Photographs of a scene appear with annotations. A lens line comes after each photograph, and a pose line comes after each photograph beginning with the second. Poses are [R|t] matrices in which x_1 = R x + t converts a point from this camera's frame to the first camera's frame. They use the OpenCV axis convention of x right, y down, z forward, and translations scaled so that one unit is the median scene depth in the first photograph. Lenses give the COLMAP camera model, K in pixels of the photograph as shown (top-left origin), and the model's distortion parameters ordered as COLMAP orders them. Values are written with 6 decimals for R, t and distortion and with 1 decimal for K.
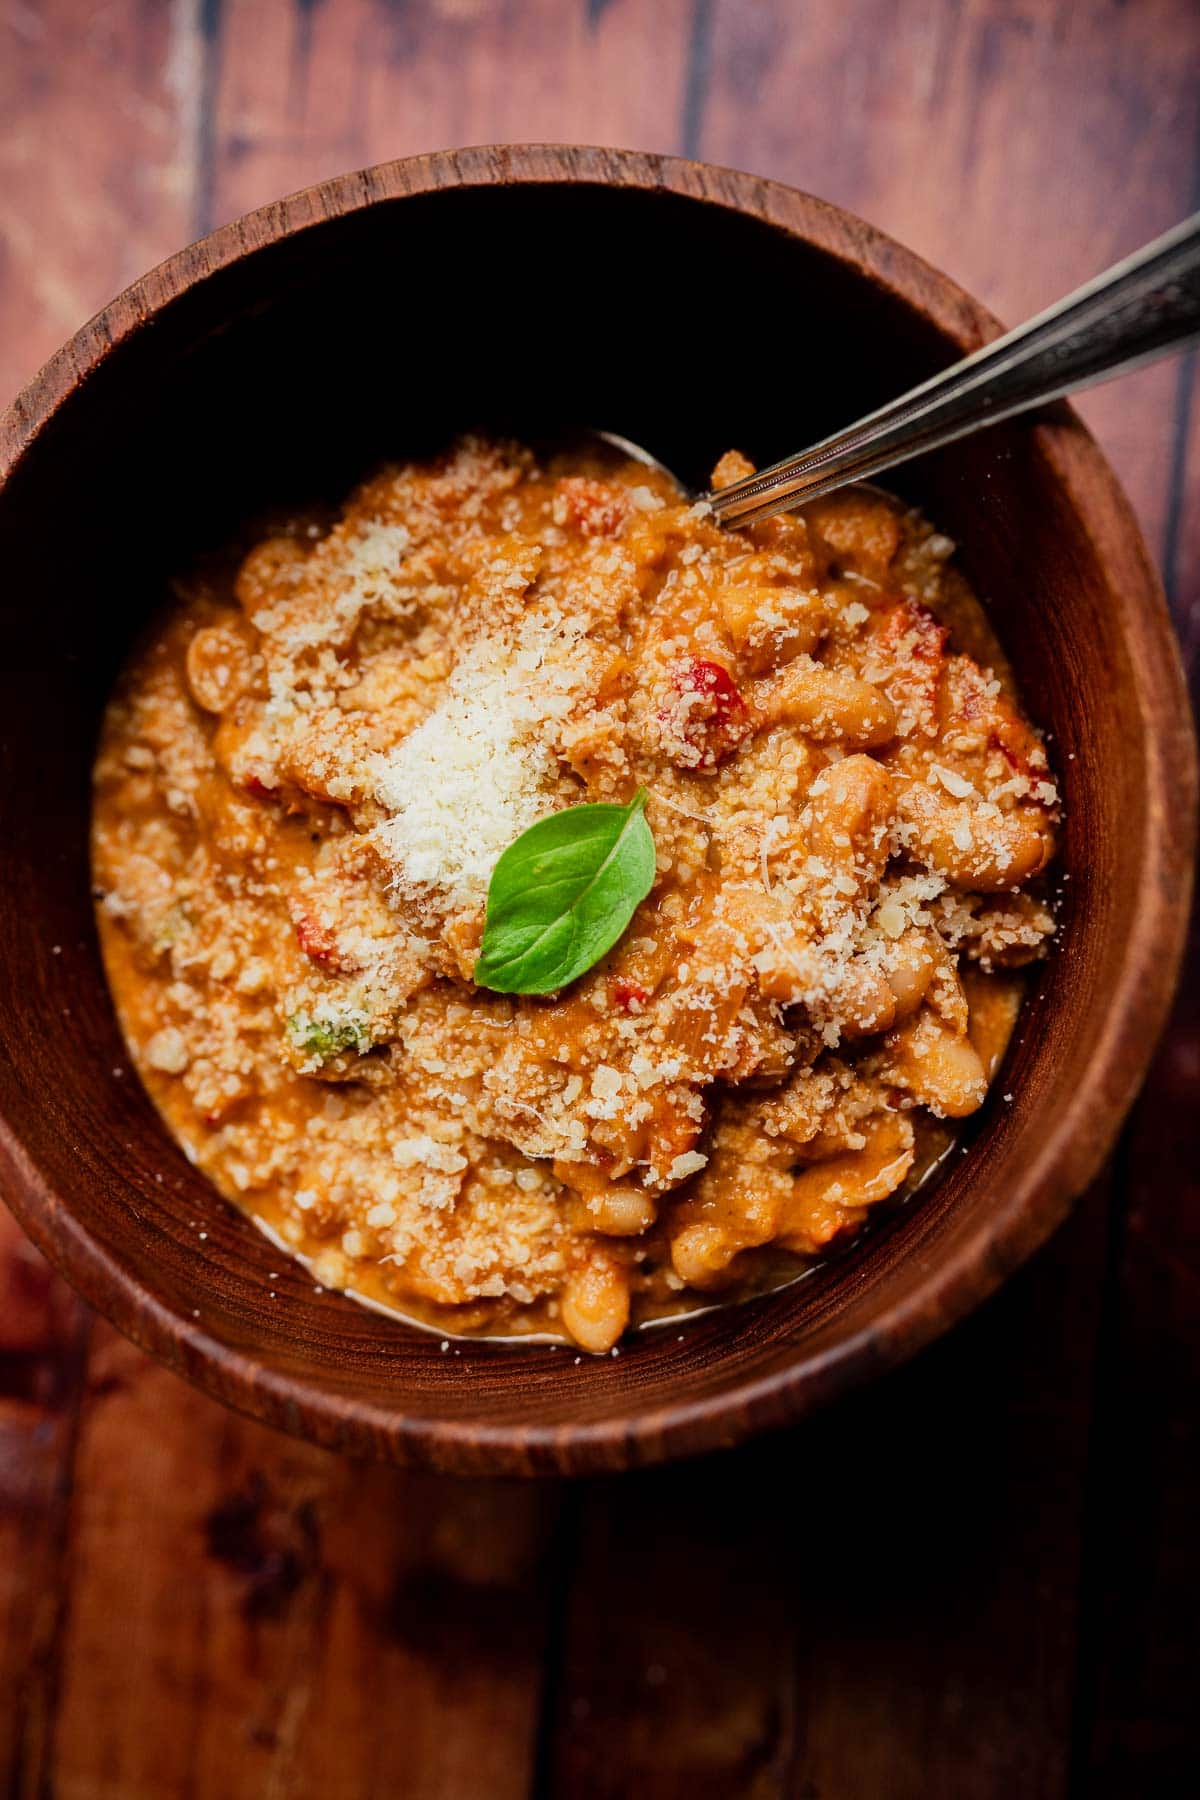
lens RADIAL K [[1676.8, 0, 602.5], [0, 1676.8, 887.1], [0, 0, 1]] dist [0.079298, 0.000000]
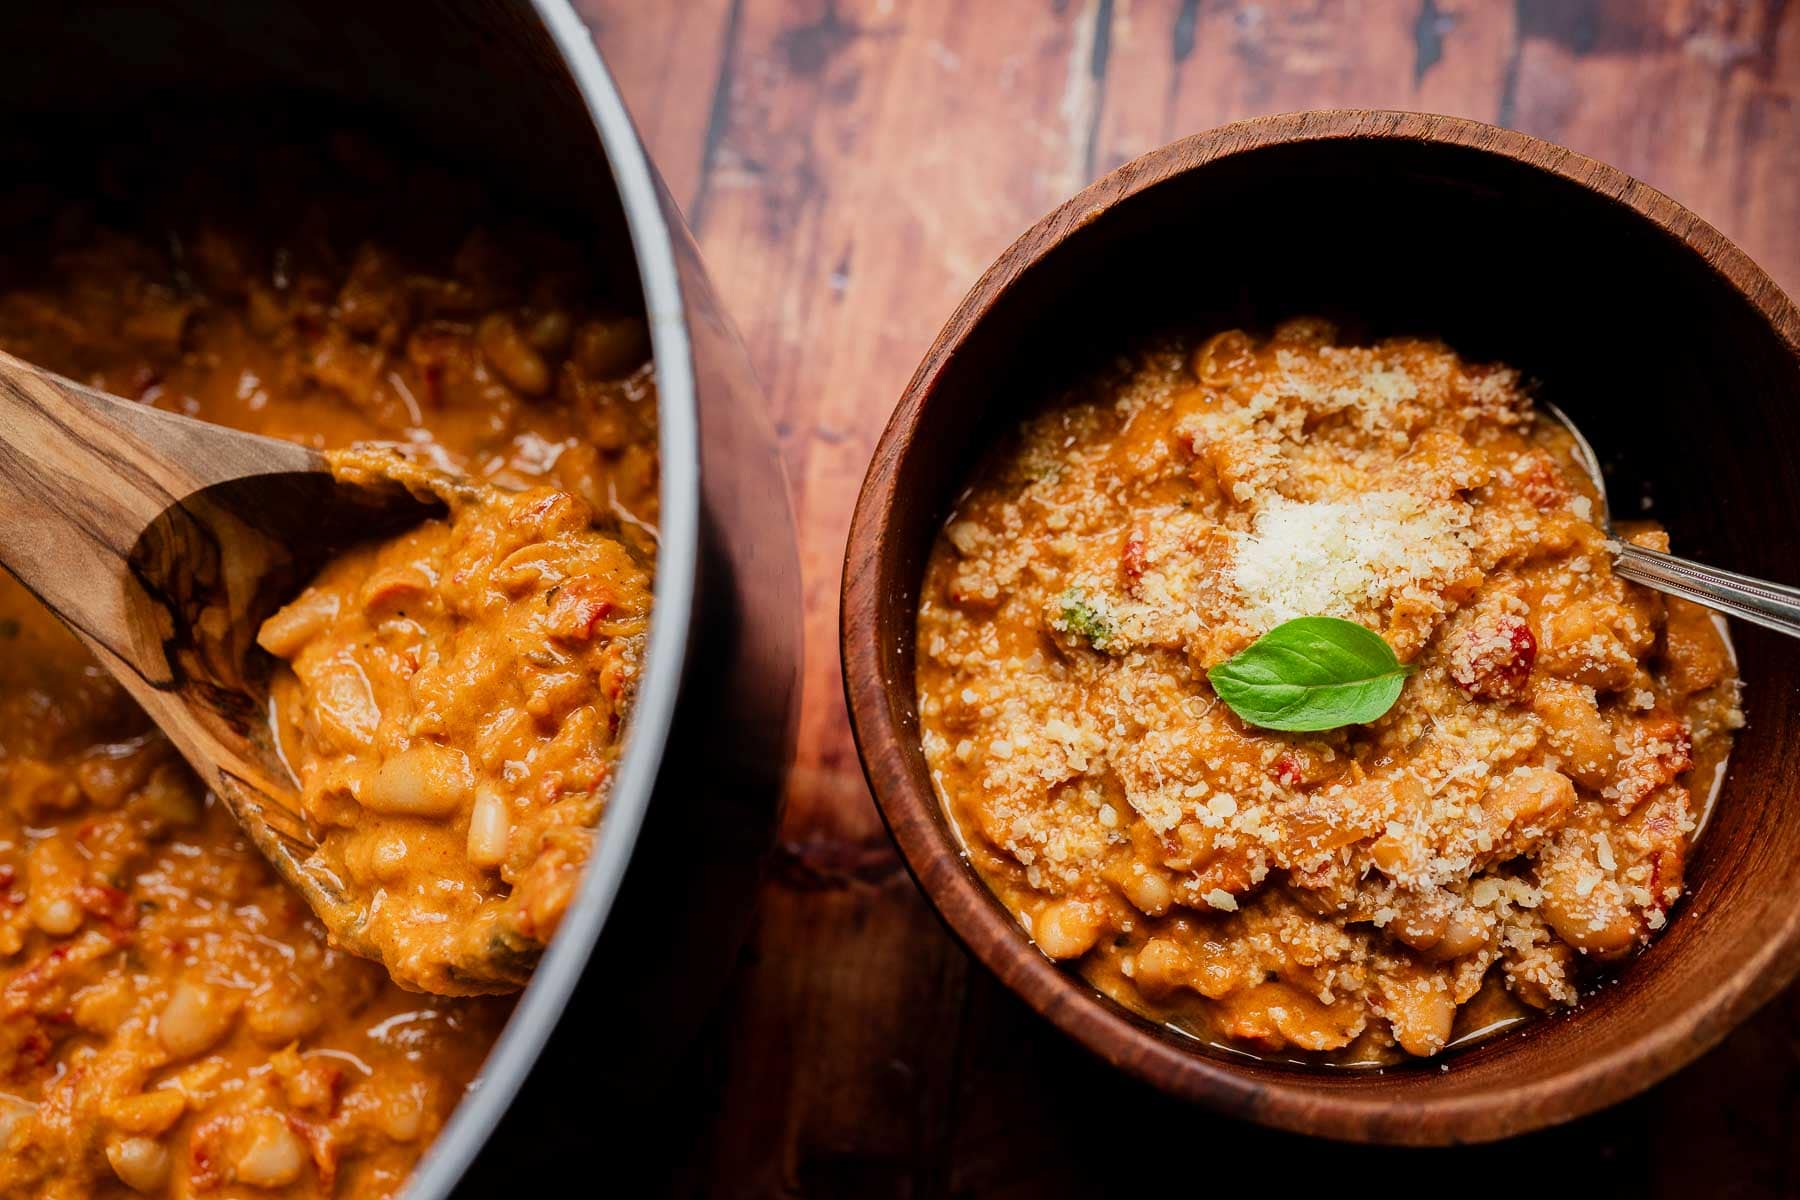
lens RADIAL K [[1676.8, 0, 935.4], [0, 1676.8, 586.3], [0, 0, 1]] dist [0.079298, 0.000000]
pose [[0.676421, 0.724409, -0.132990, -0.090054], [-0.732829, 0.680015, -0.023248, 0.184572], [0.073594, 0.113184, 0.990845, -0.253120]]
